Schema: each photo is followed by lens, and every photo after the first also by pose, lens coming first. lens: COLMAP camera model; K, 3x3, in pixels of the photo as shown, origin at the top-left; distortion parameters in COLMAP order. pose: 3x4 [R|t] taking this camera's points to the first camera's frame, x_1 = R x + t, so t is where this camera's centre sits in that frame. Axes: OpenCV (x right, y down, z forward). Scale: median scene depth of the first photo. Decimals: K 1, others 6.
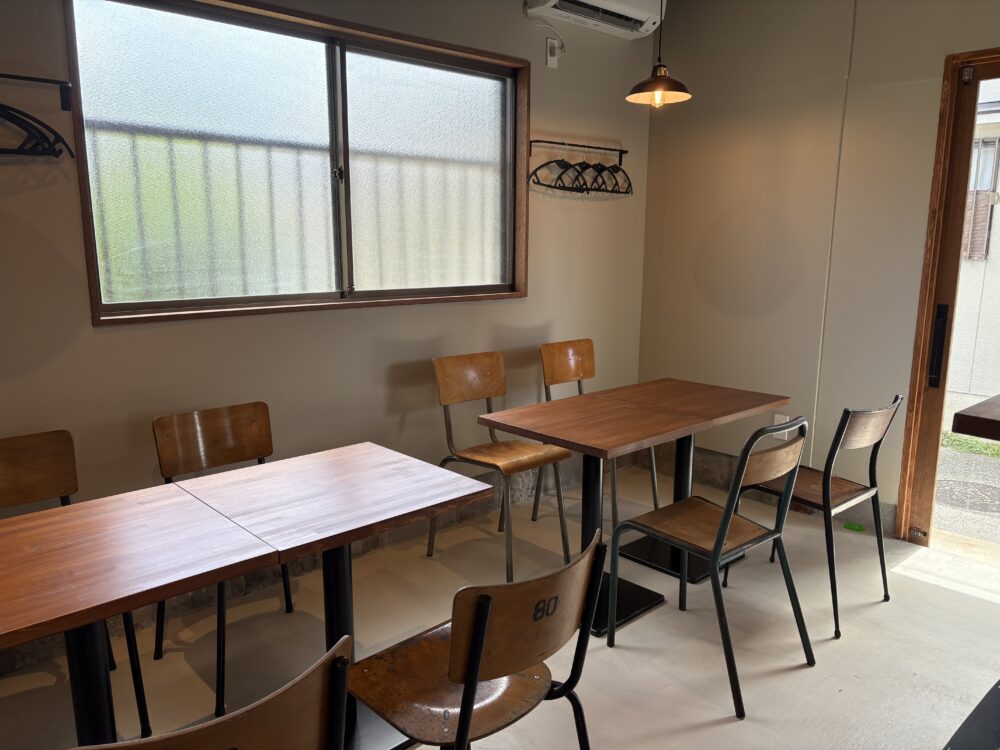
lens RADIAL K [[737.8, 0, 495.8], [0, 737.8, 379.5], [0, 0, 1]] dist [0.053906, -0.069578]
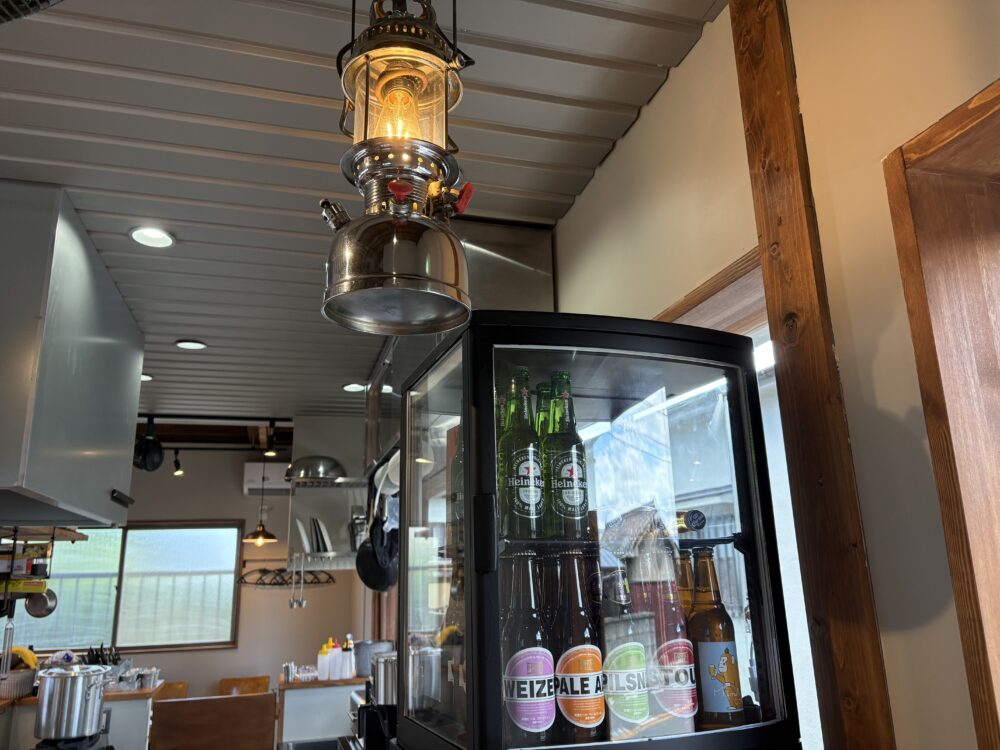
lens RADIAL K [[737.8, 0, 499.2], [0, 737.8, 384.6], [0, 0, 1]] dist [0.053906, -0.069578]
pose [[0.909903, -0.126541, -0.395050, 1.382635], [-0.051472, 0.910536, -0.410214, 0.007091], [0.411616, 0.393589, 0.821986, -0.421598]]
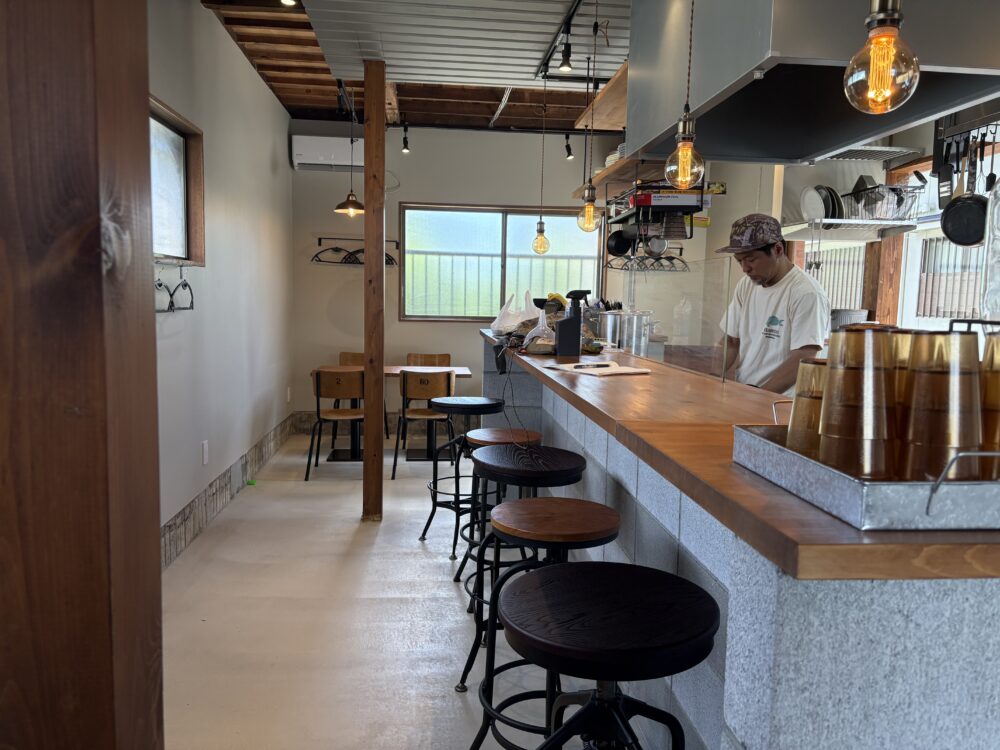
lens RADIAL K [[737.8, 0, 498.1], [0, 737.8, 377.1], [0, 0, 1]] dist [0.053906, -0.069578]
pose [[0.803683, 0.079813, -0.589680, 0.974689], [-0.131350, 0.990315, -0.044980, 0.145770], [0.580379, 0.113604, 0.806383, -0.698776]]
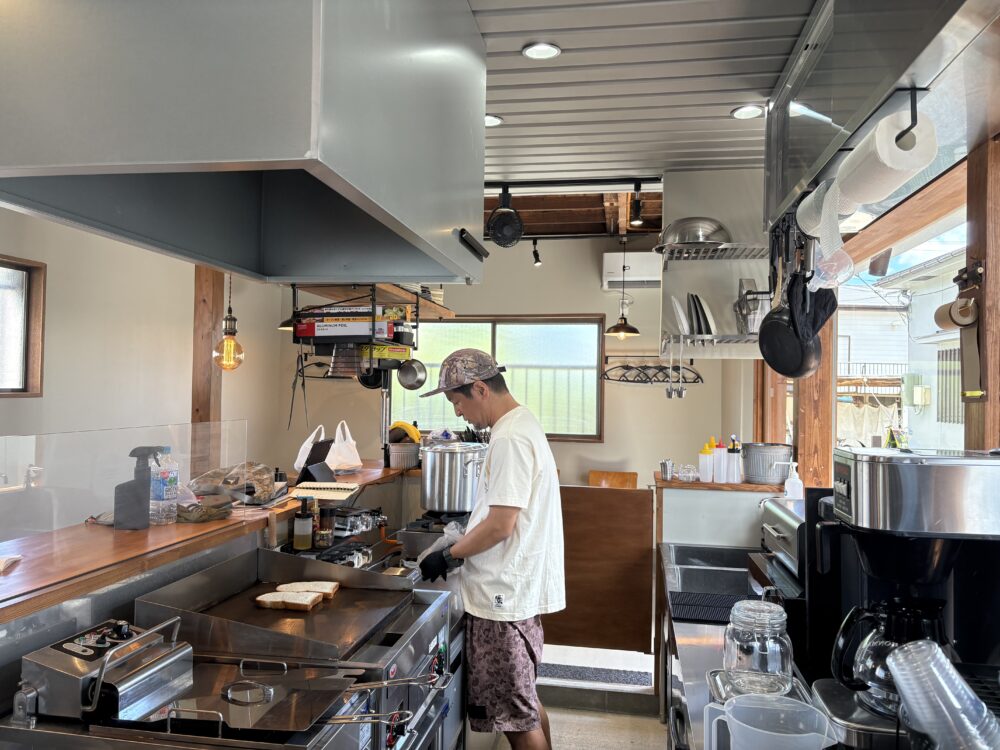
lens RADIAL K [[737.8, 0, 500.7], [0, 737.8, 373.2], [0, 0, 1]] dist [0.053906, -0.069578]
pose [[0.635978, -0.006987, -0.771676, 1.221800], [-0.159993, 0.977039, -0.140705, 0.006928], [0.754940, 0.212948, 0.620257, -0.268372]]
